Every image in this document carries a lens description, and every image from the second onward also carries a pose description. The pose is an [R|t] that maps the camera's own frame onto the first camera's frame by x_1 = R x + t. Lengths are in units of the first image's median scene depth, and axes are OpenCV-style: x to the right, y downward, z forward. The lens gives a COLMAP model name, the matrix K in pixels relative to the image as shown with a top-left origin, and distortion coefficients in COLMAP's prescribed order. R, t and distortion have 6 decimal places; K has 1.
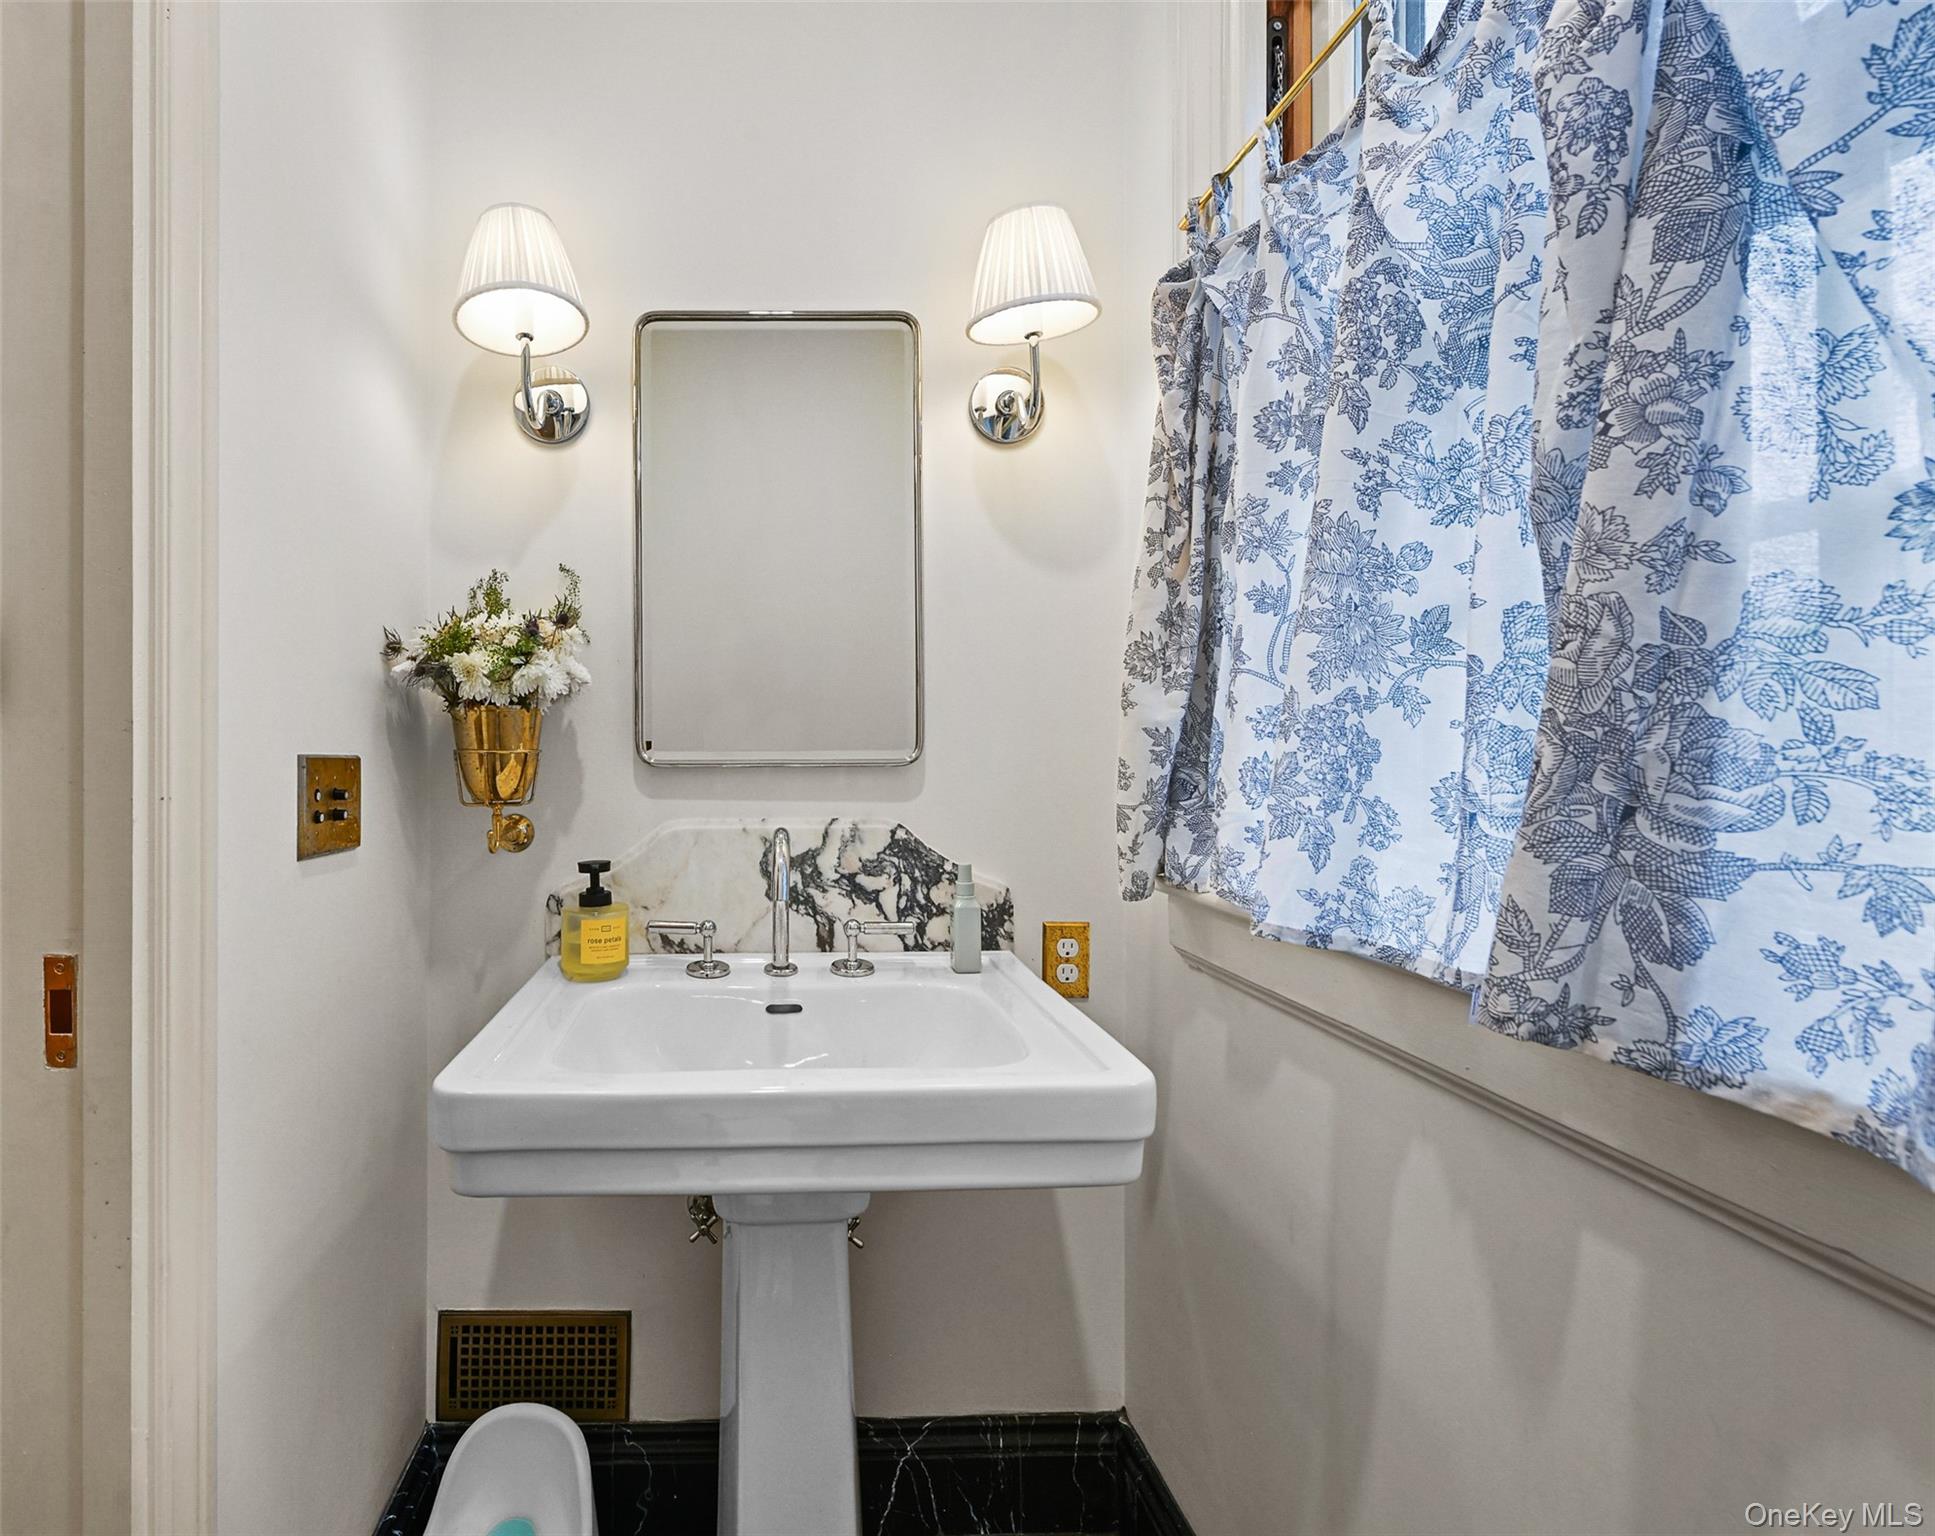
lens RADIAL K [[933.0, 0, 966.8], [0, 933.0, 773.9], [0, 0, 1]] dist [0.001013, 0.000114]
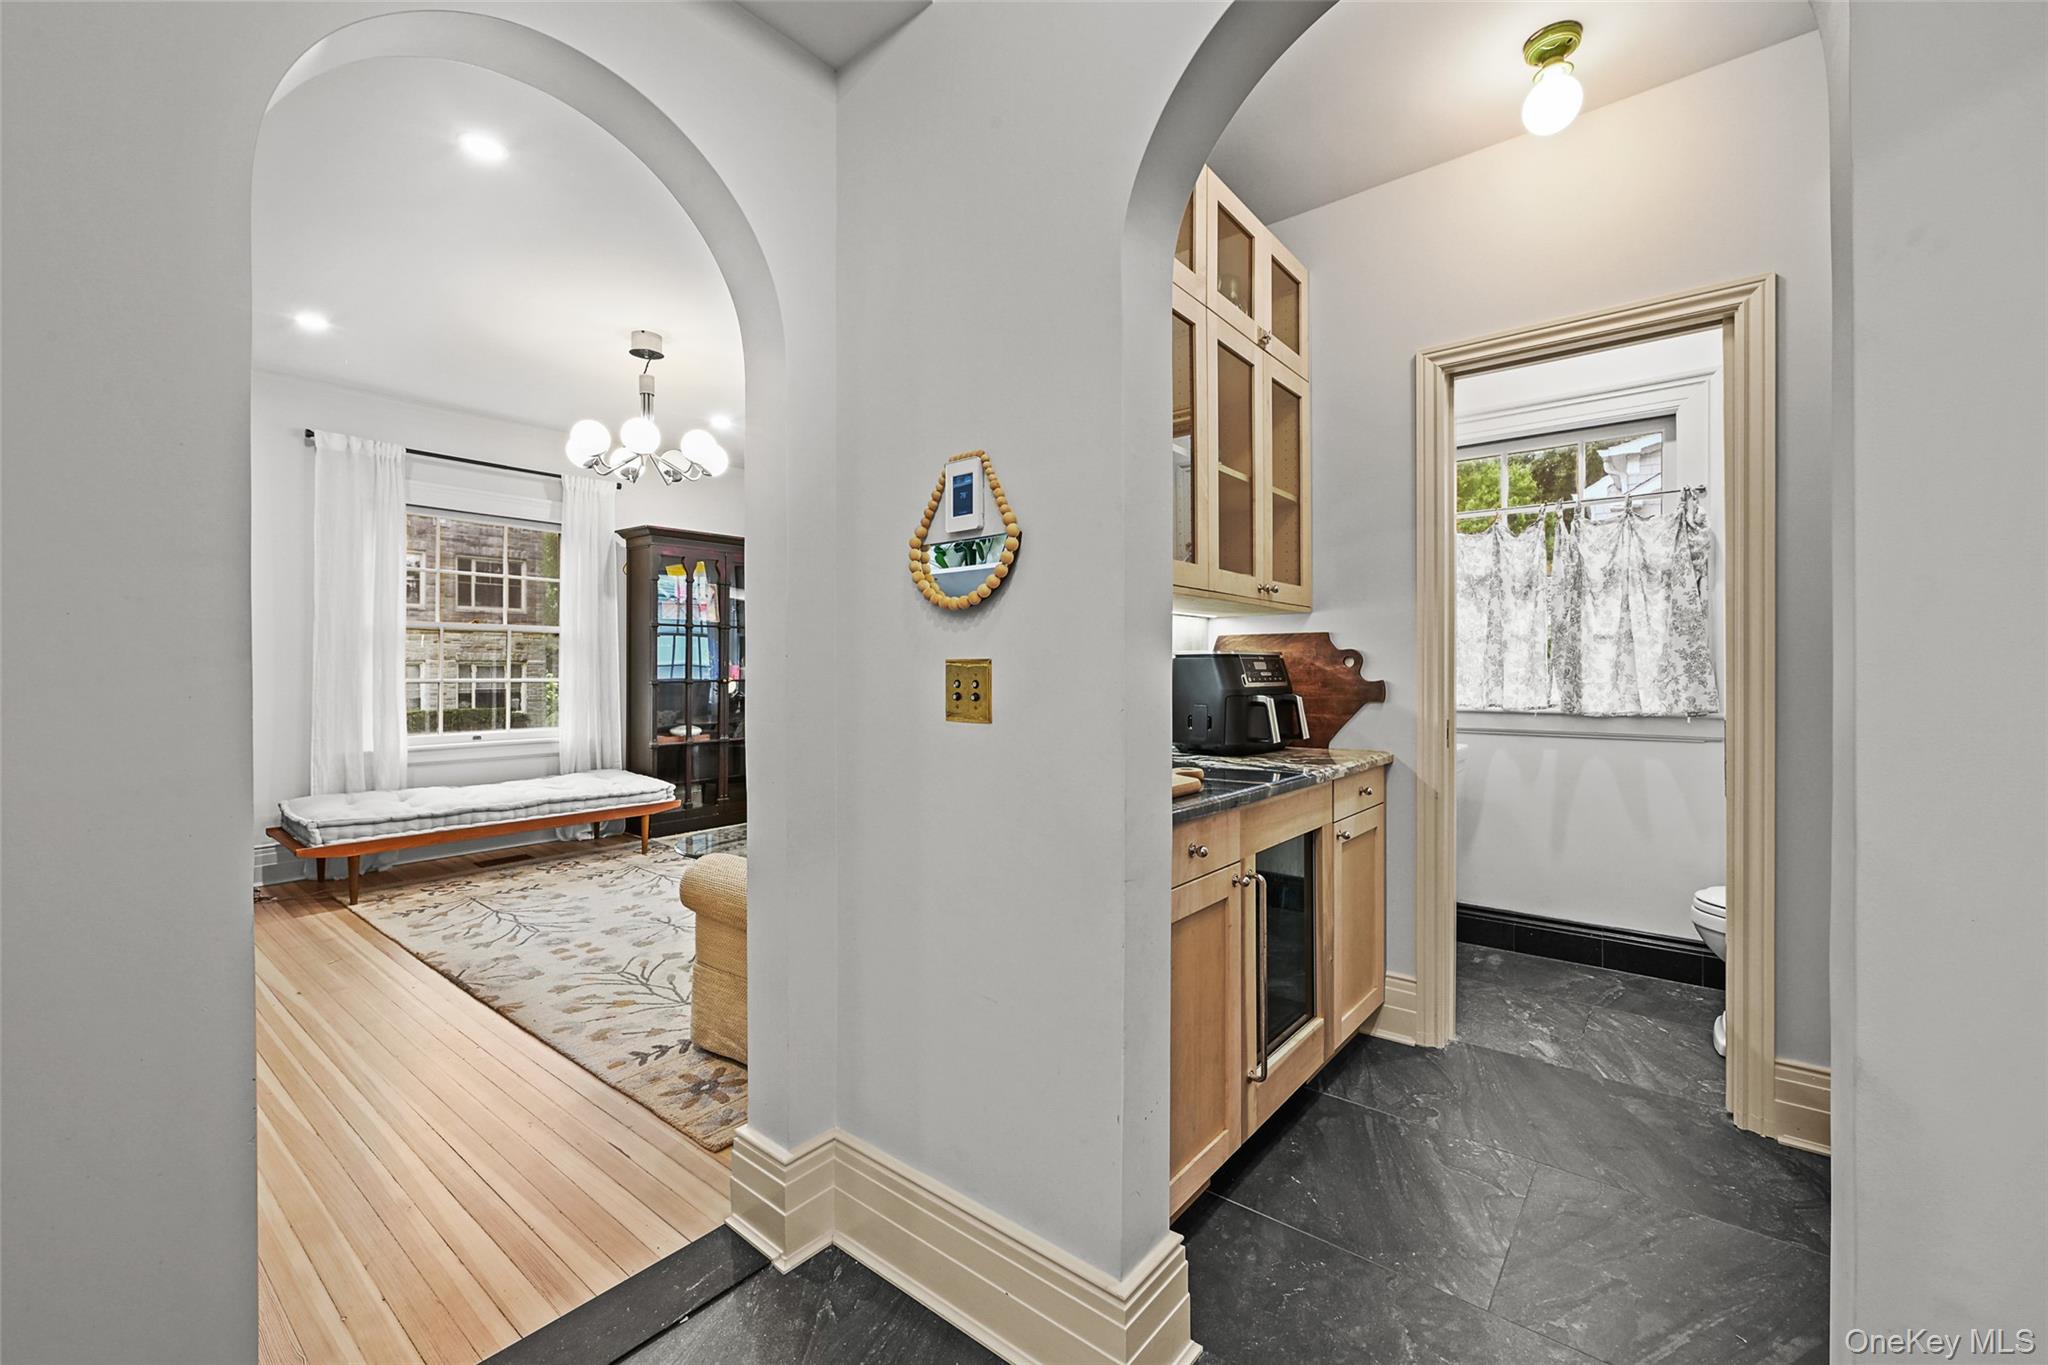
lens RADIAL K [[838.9, 0, 1014.0], [0, 838.9, 666.4], [0, 0, 1]] dist [0.000665, -0.000124]
pose [[0.663079, 0.004256, 0.748538, -6.860631], [-0.002442, 0.999991, -0.003523, -0.004615], [-0.748546, 0.000508, 0.663083, -0.008583]]
